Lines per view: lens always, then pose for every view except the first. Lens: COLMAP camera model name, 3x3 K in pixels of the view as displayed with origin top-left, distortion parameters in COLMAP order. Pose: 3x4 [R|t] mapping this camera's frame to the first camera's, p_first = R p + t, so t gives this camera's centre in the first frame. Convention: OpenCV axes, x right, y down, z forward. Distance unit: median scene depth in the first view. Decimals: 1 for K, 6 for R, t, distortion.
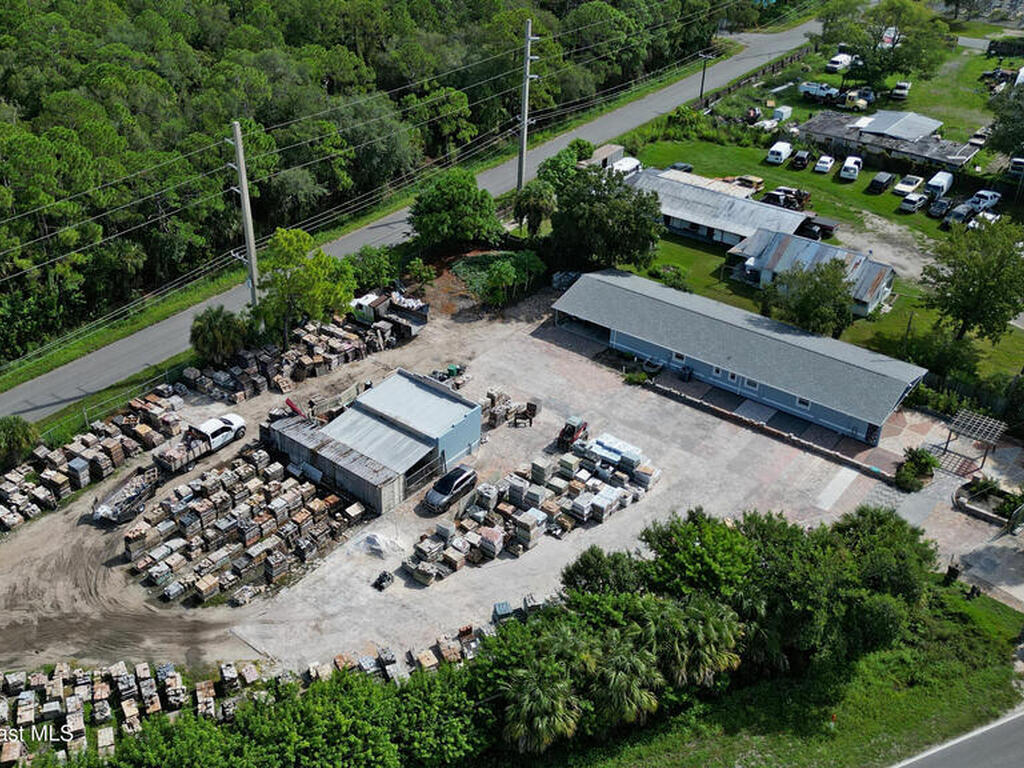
lens RADIAL K [[1019.1, 0, 451.4], [0, 1019.1, 363.6], [0, 0, 1]] dist [0.097171, -0.165011]
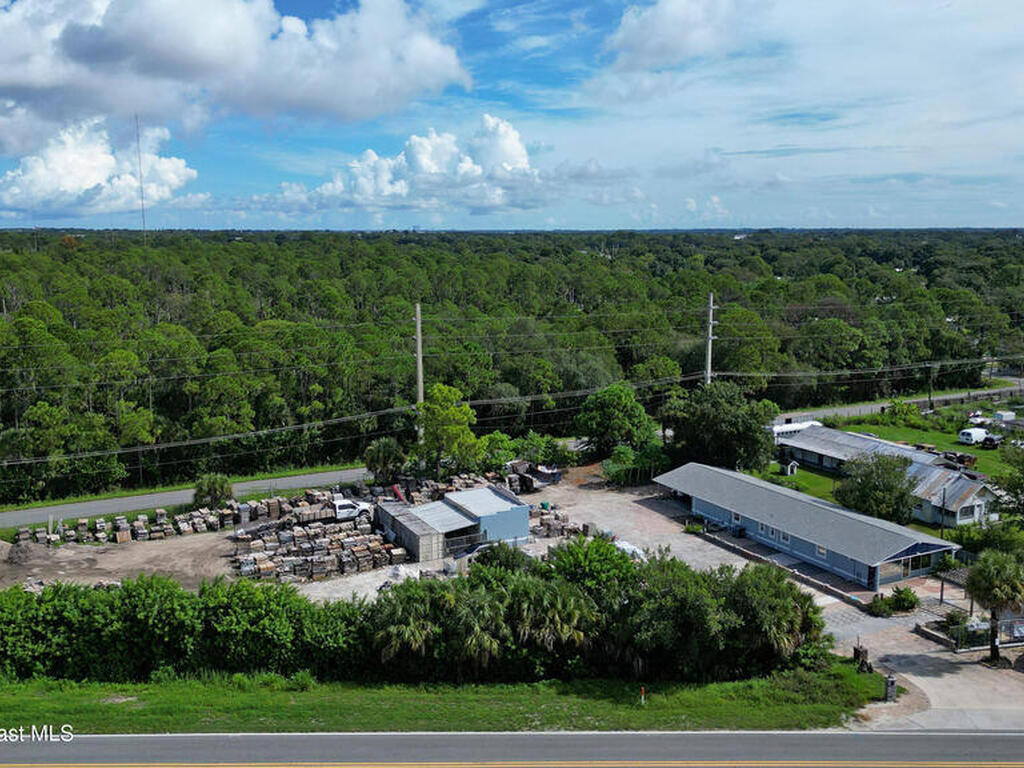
lens RADIAL K [[949.2, 0, 512.0], [0, 949.2, 384.0], [0, 0, 1]] dist [0.085873, -0.125315]
pose [[0.921478, 0.060499, -0.383691, 0.401906], [-0.199317, 0.921480, -0.333387, 0.266352], [0.333394, 0.383685, 0.861182, -0.048741]]
